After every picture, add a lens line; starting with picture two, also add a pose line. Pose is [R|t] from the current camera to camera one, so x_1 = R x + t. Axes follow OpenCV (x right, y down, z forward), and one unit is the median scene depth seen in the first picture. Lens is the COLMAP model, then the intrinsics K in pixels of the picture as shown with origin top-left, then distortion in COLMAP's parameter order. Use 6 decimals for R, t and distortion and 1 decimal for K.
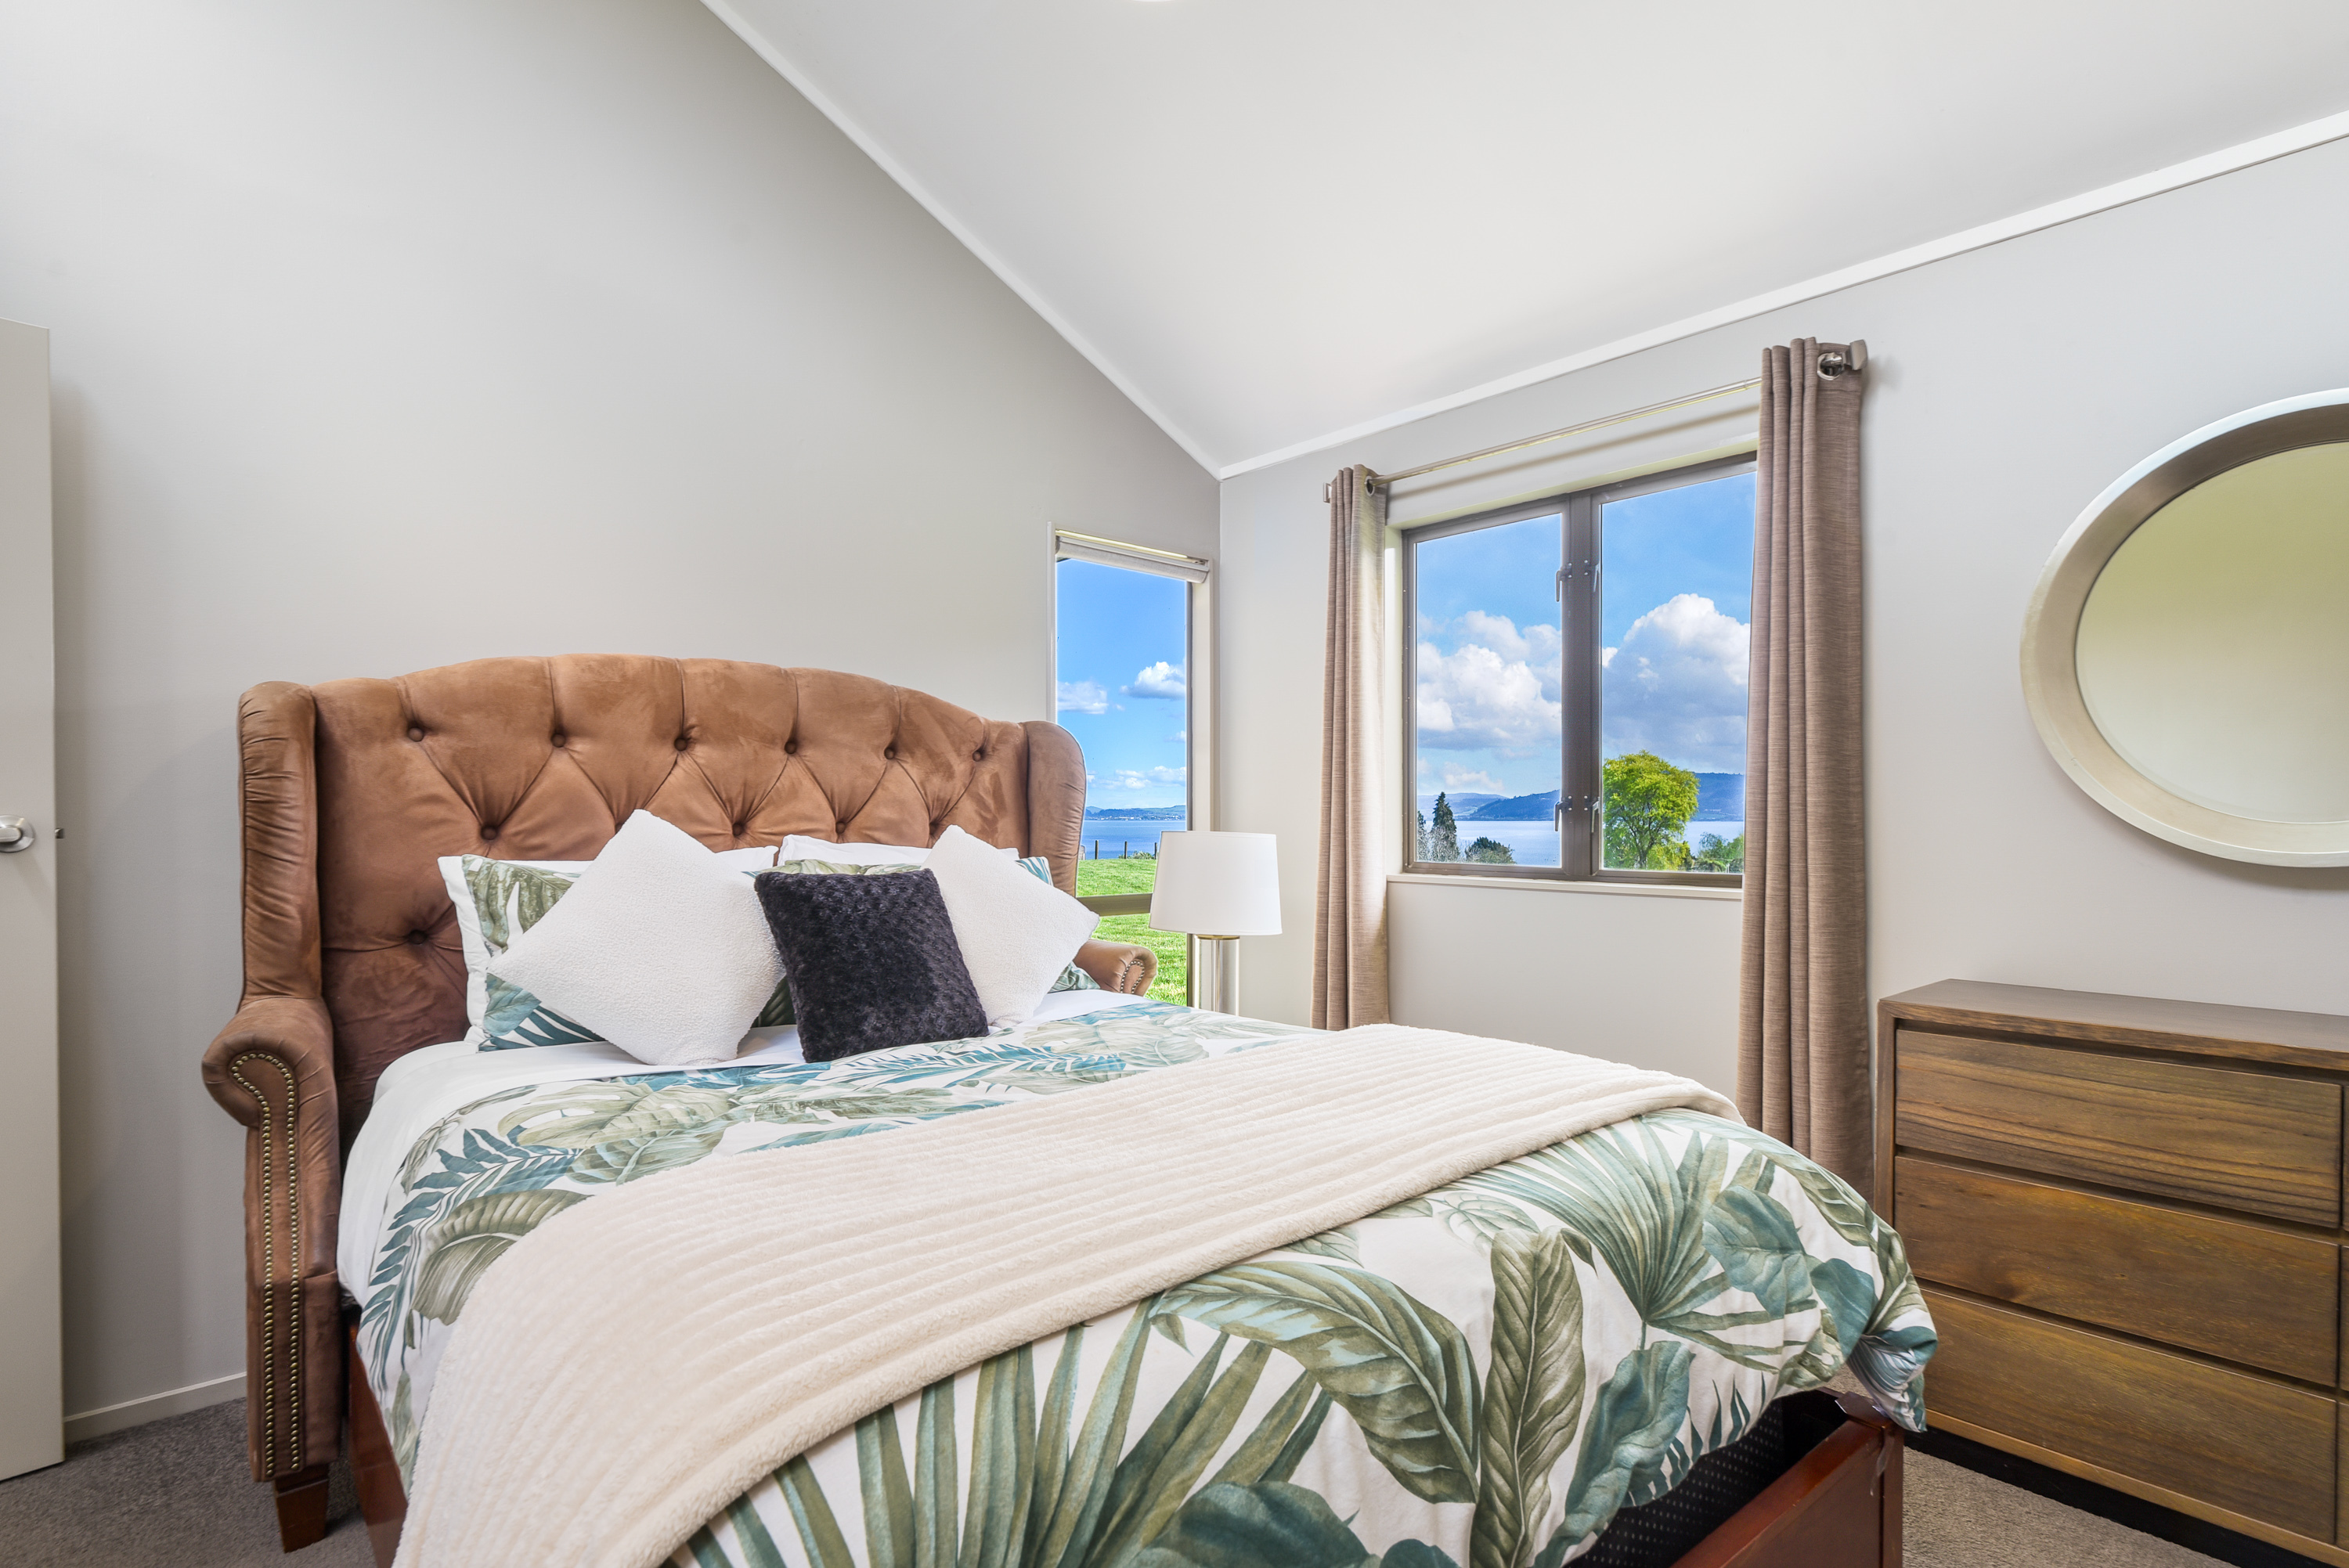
lens RADIAL K [[1130.8, 0, 1175.8], [0, 1130.8, 794.5], [0, 0, 1]] dist [-0.003901, -0.001290]
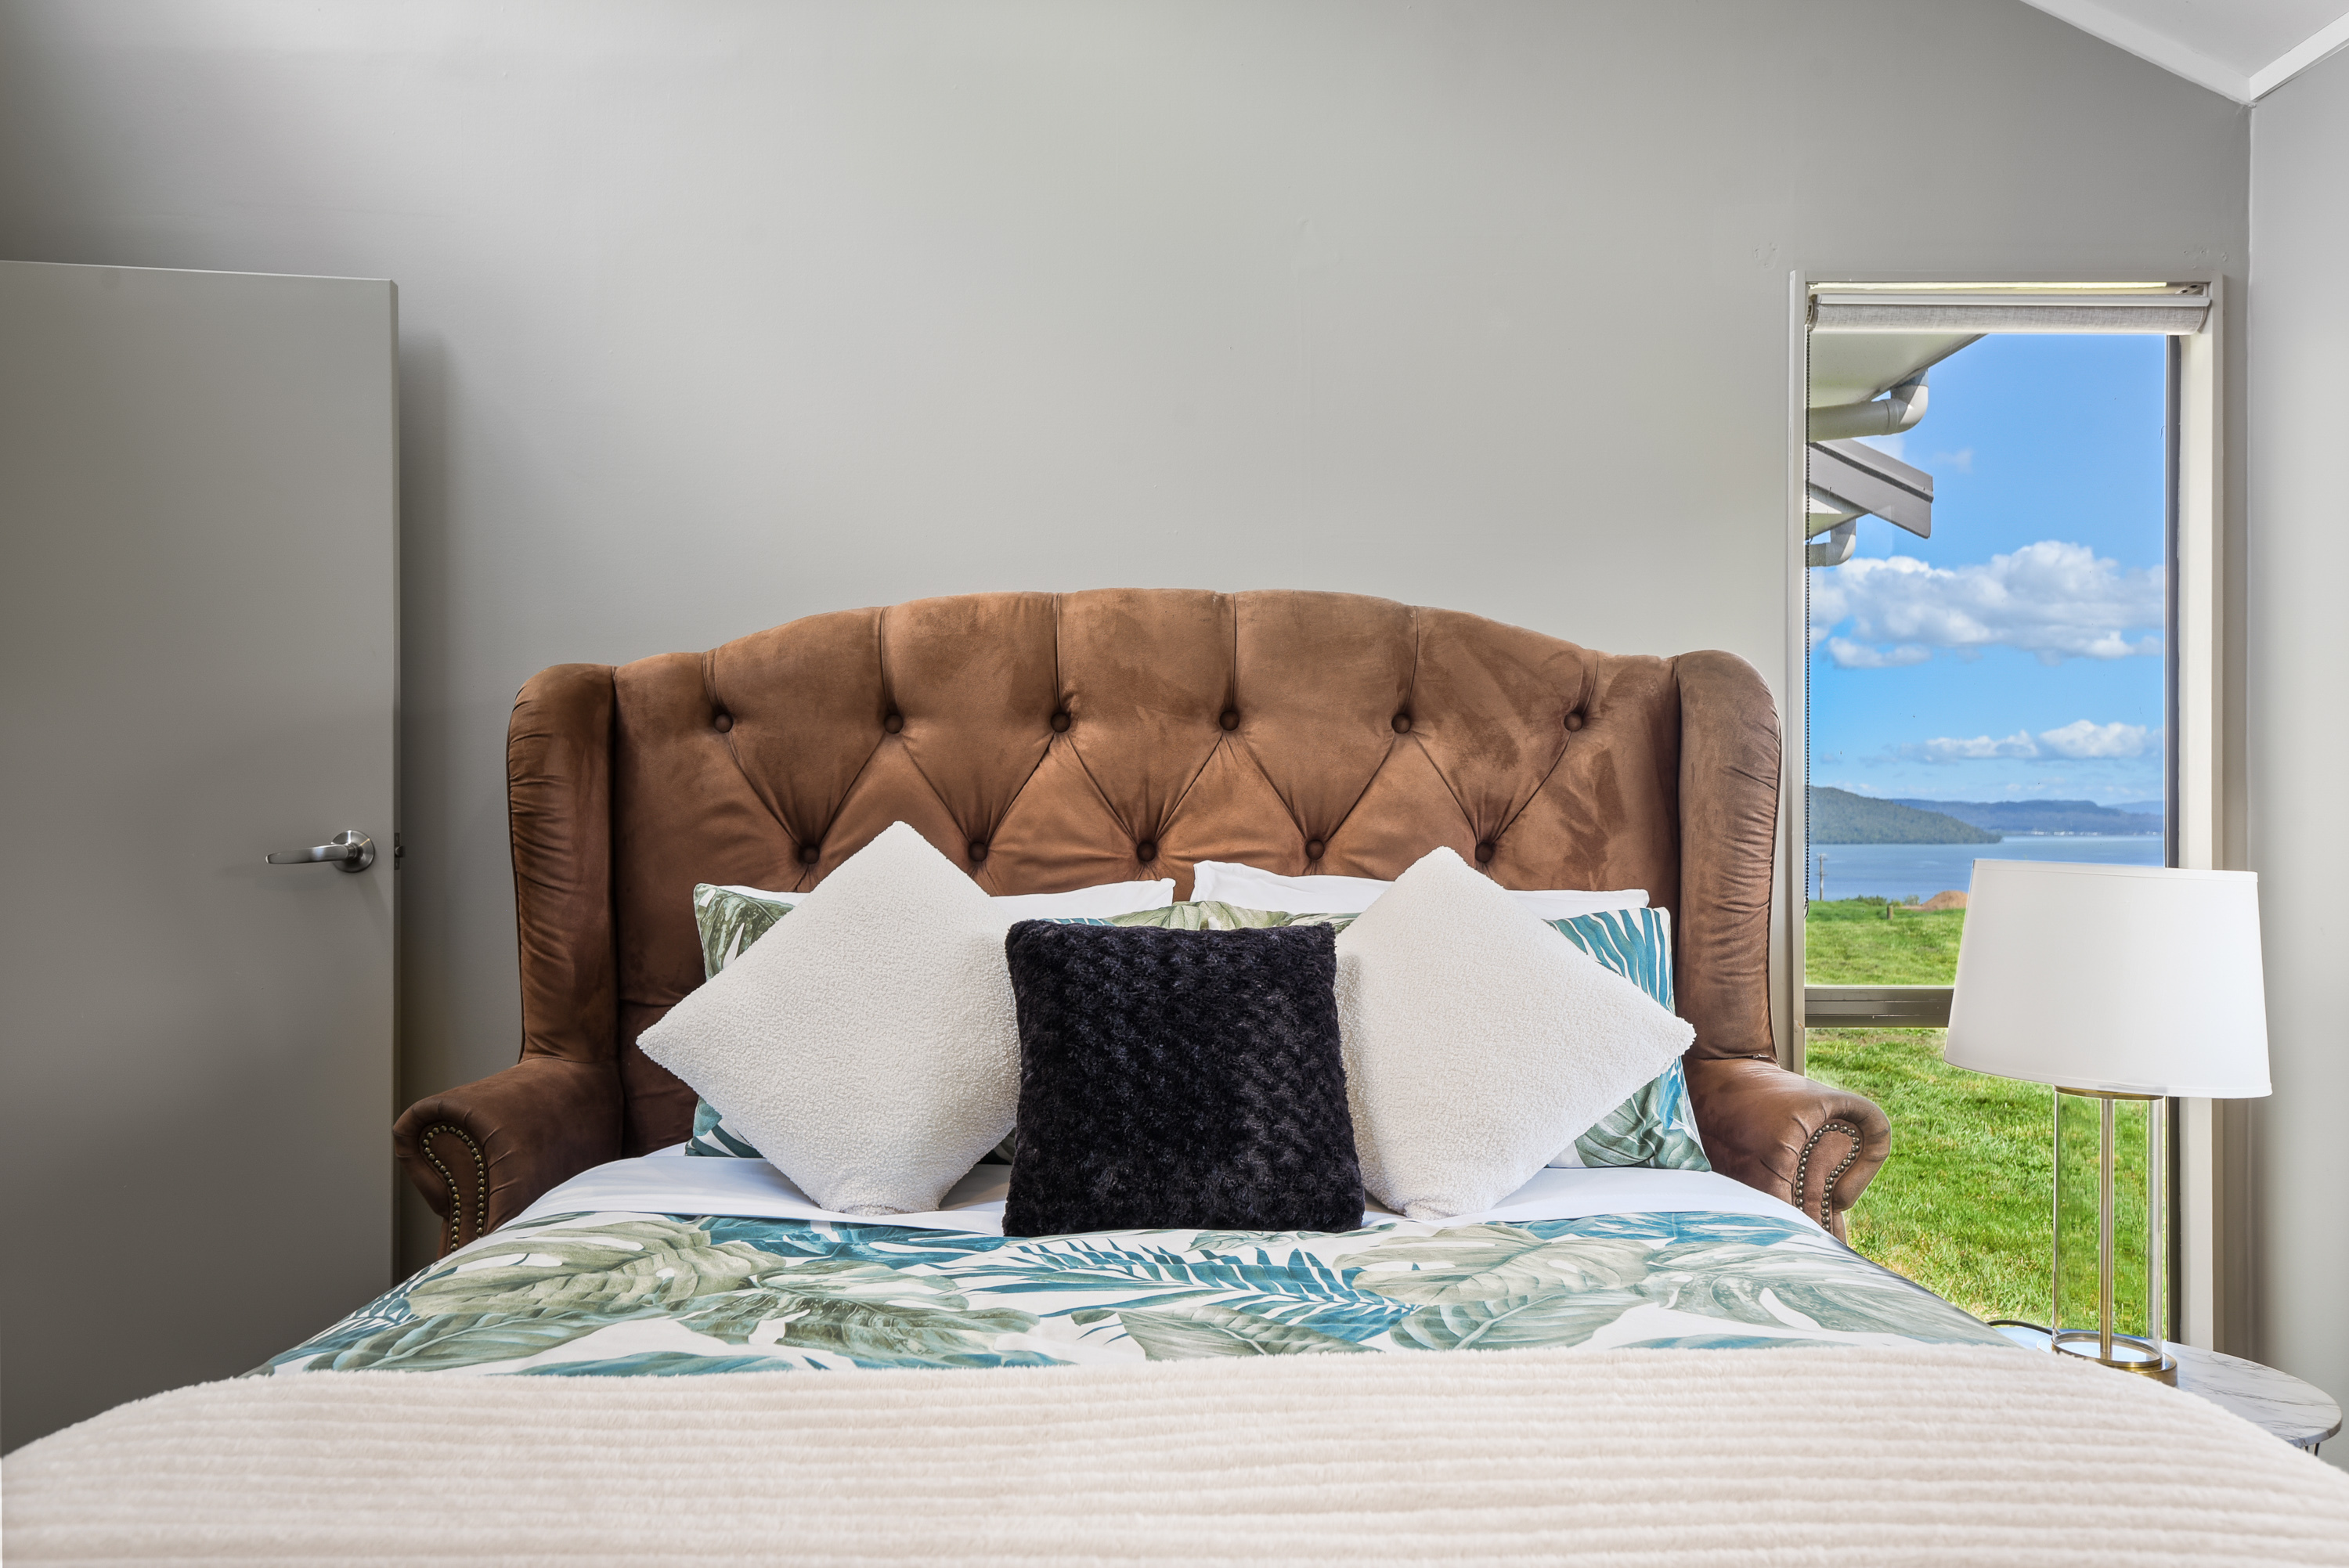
lens RADIAL K [[1786.7, 0, 1173.5], [0, 1786.7, 795.4], [0, 0, 1]] dist [0.023086, -0.006580]
pose [[0.763793, -0.011376, -0.645360, 0.328588], [0.013982, 0.999902, -0.001078, 0.000623], [0.645309, -0.008200, 0.763877, 0.277451]]
